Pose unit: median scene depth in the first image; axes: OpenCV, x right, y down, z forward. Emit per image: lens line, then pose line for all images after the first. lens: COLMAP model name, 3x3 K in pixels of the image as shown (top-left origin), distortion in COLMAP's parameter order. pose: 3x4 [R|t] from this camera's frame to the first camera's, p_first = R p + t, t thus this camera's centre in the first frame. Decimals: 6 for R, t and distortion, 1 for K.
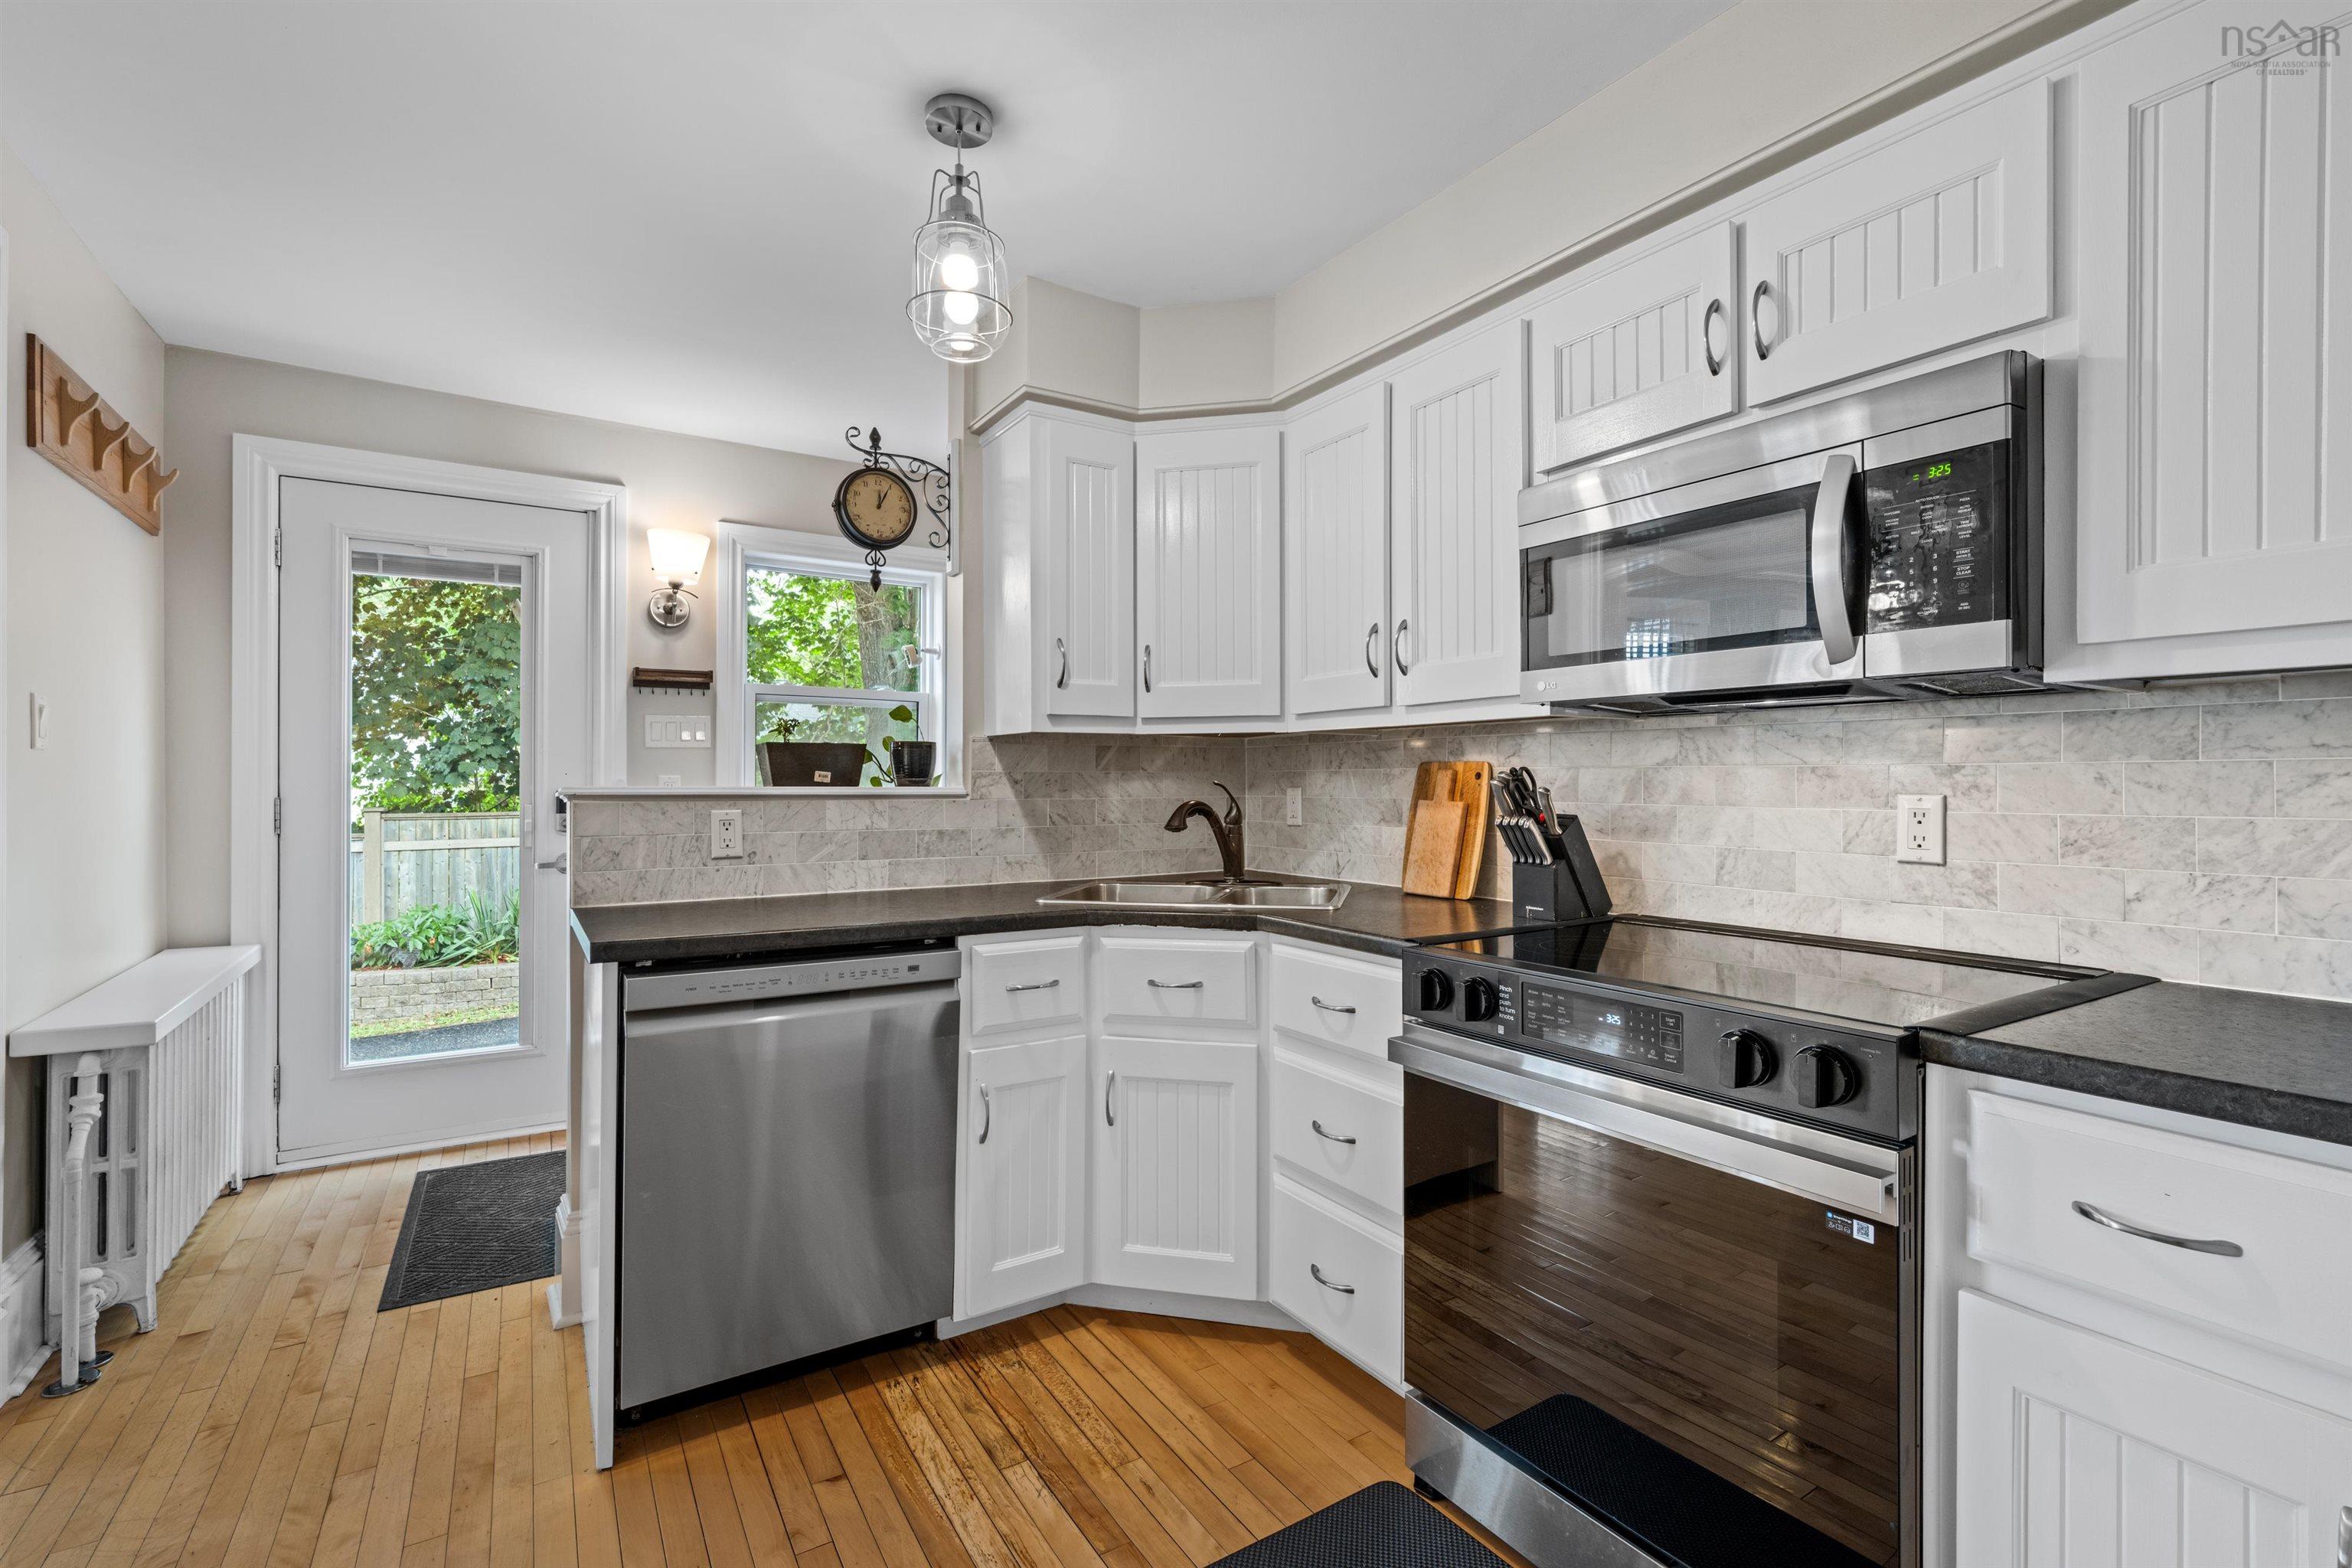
lens RADIAL K [[1048.1, 0, 1193.2], [0, 1048.1, 786.8], [0, 0, 1]] dist [0.000028, -0.000263]
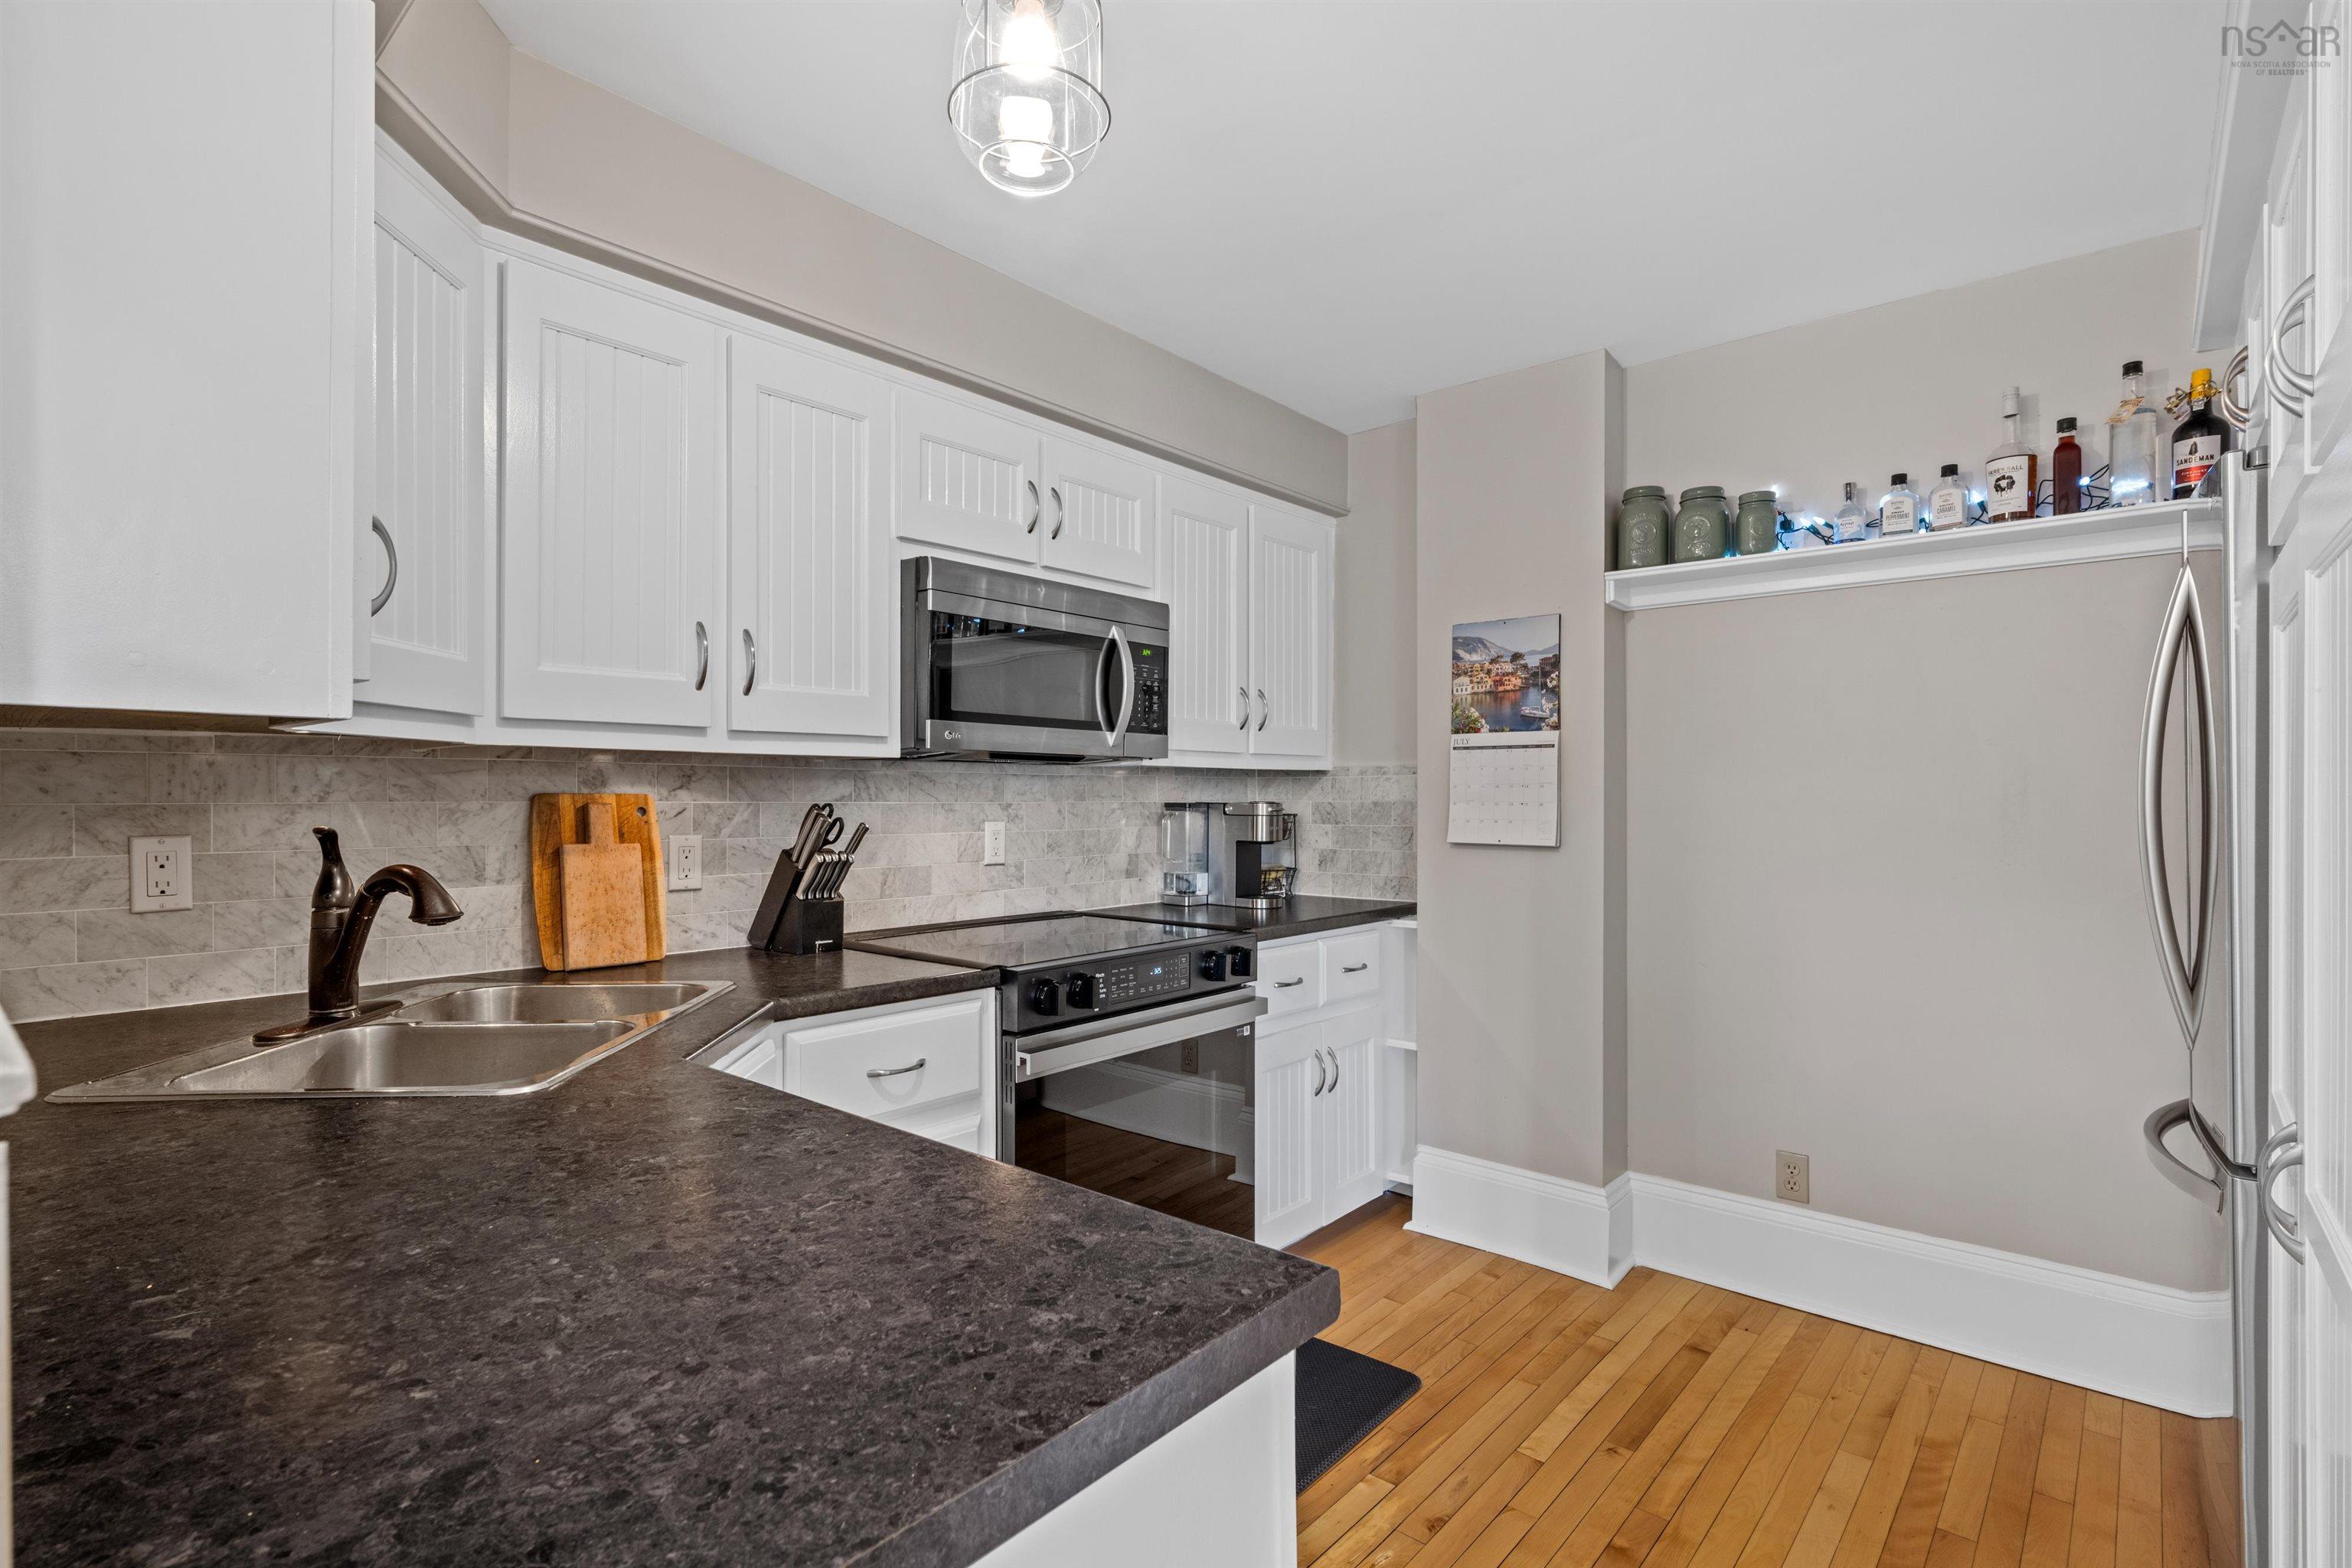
lens RADIAL K [[1100.7, 0, 1176.0], [0, 1100.7, 784.0], [0, 0, 1]] dist [-0.001023, -0.000071]
pose [[-0.283444, 0.007494, 0.958959, -0.907157], [0.000619, 0.999971, -0.007631, -0.033578], [-0.958989, -0.001569, -0.283441, 1.107266]]
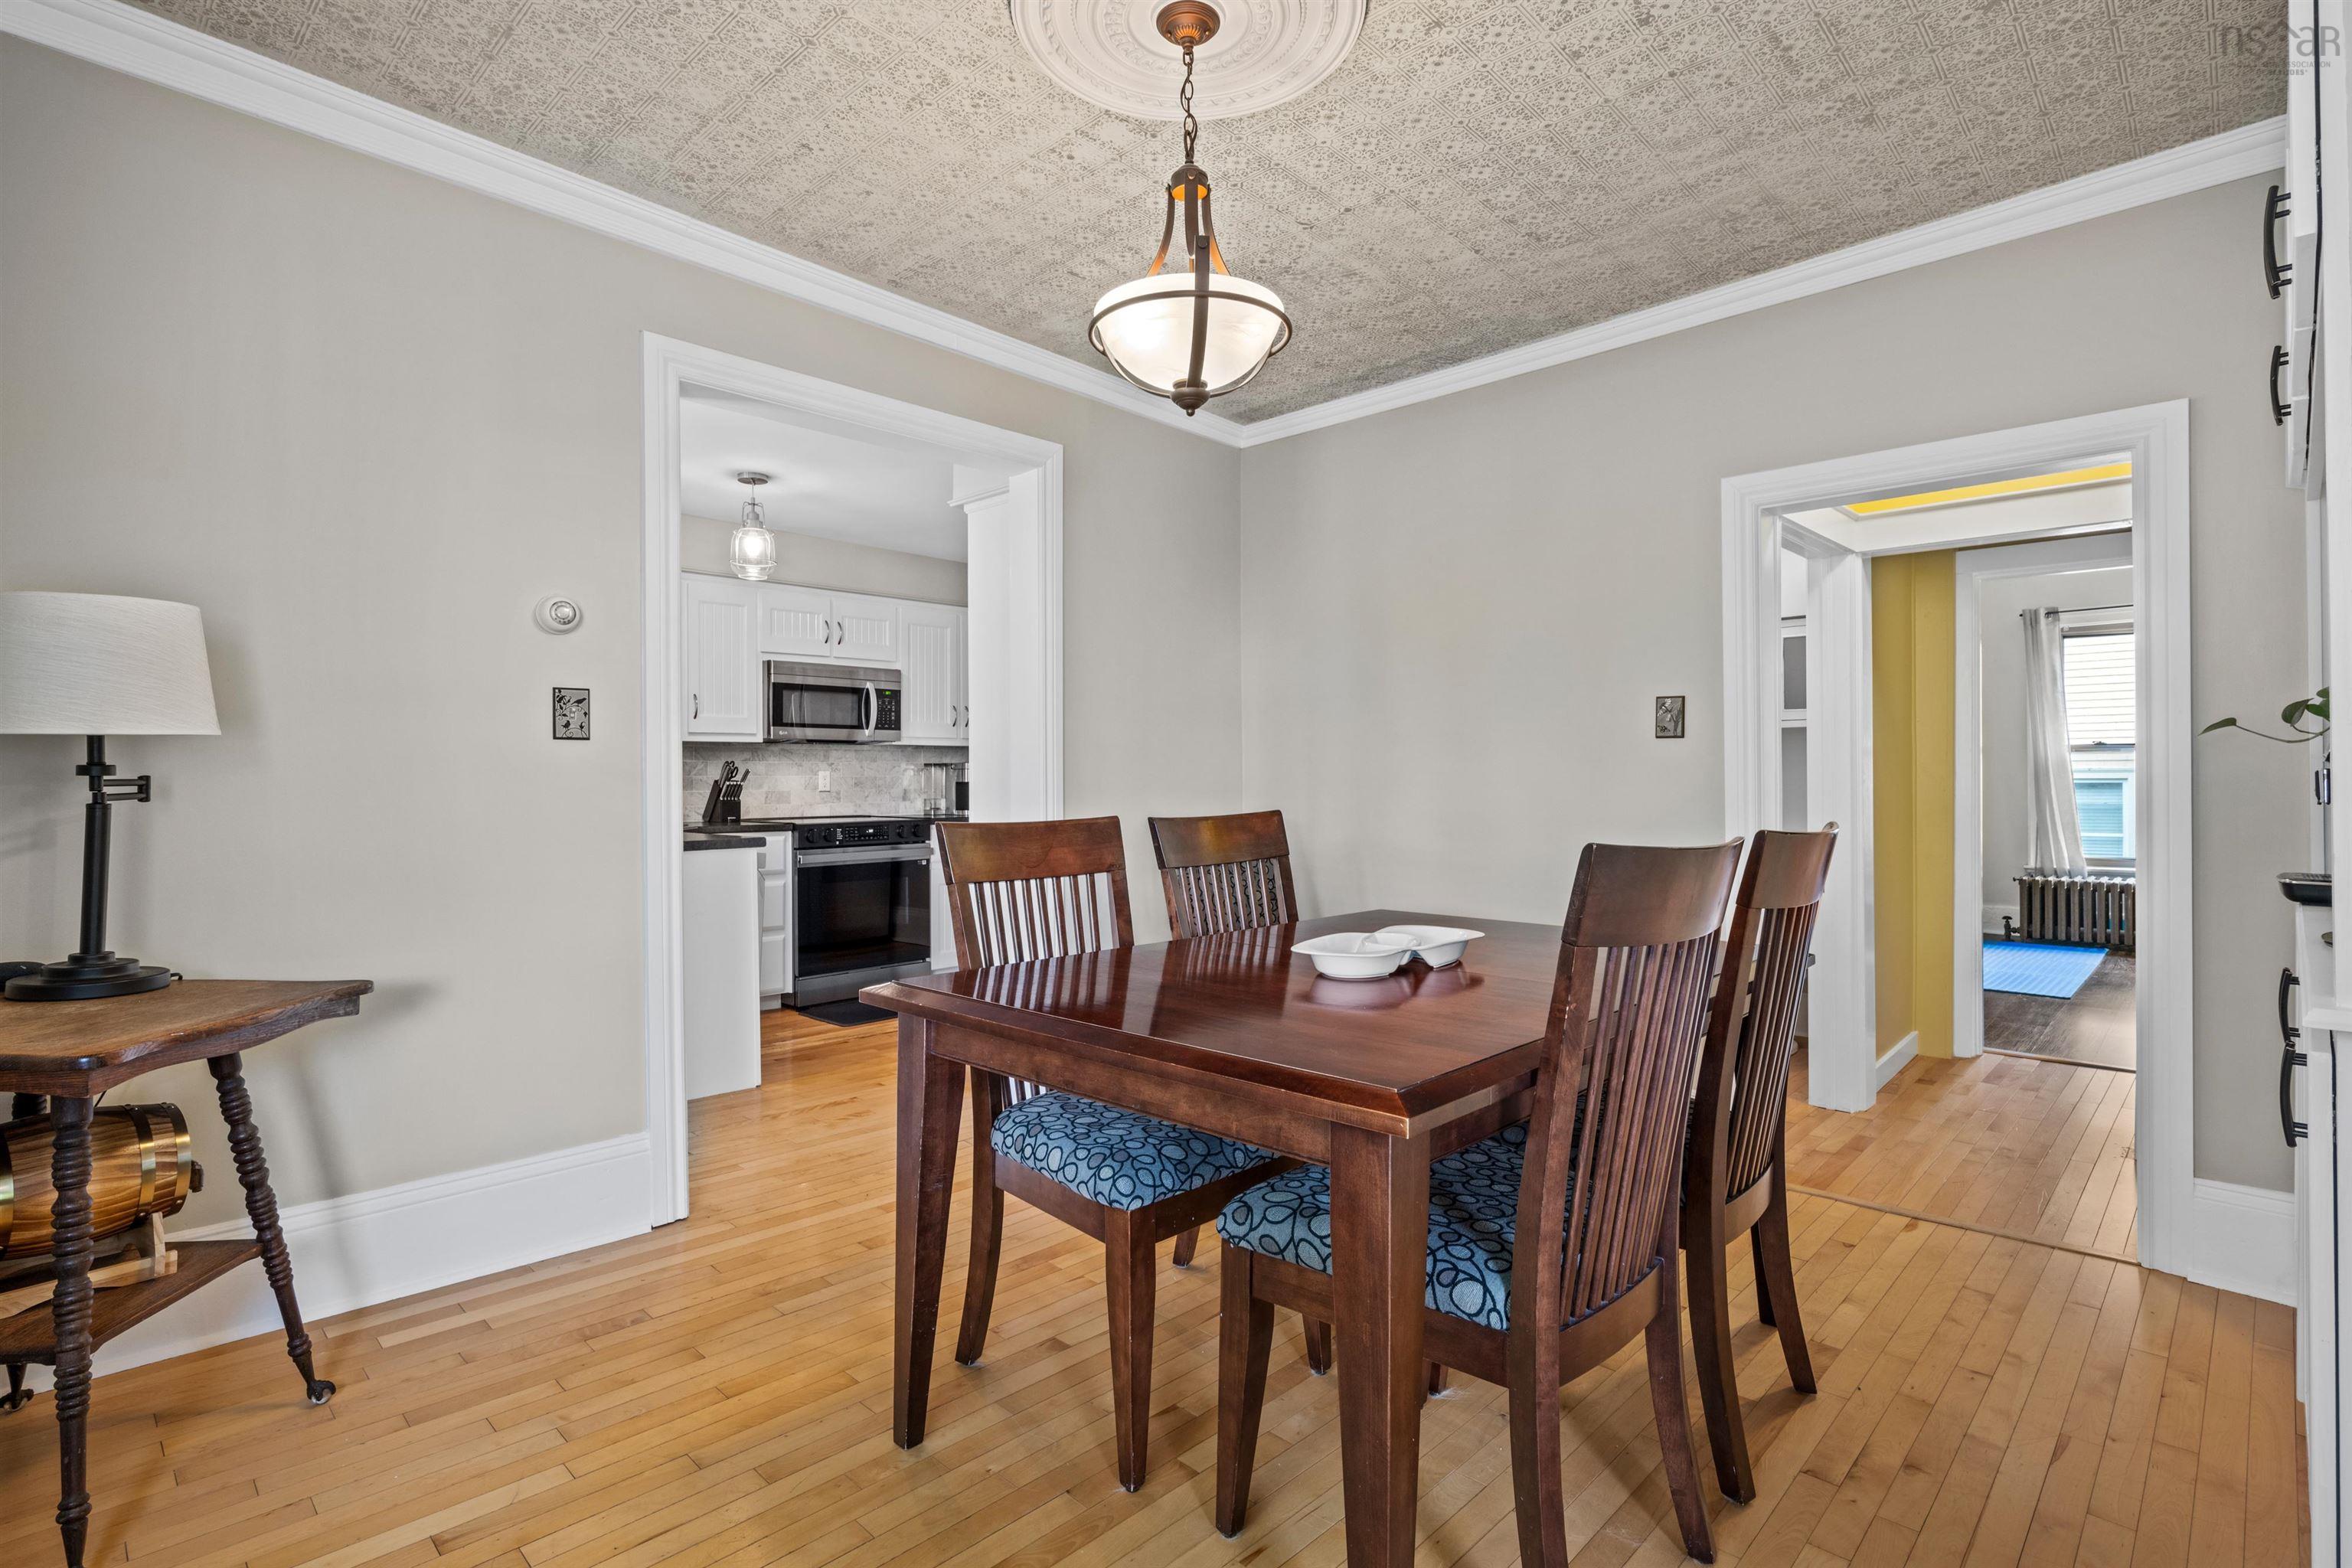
lens RADIAL K [[1133.9, 0, 1179.5], [0, 1133.9, 760.9], [0, 0, 1]] dist [-0.000557, -0.000153]
pose [[-0.237440, 0.004197, 0.971393, -2.889311], [0.004878, 0.999983, -0.003128, -0.007729], [-0.971390, 0.003996, -0.237456, 0.688333]]
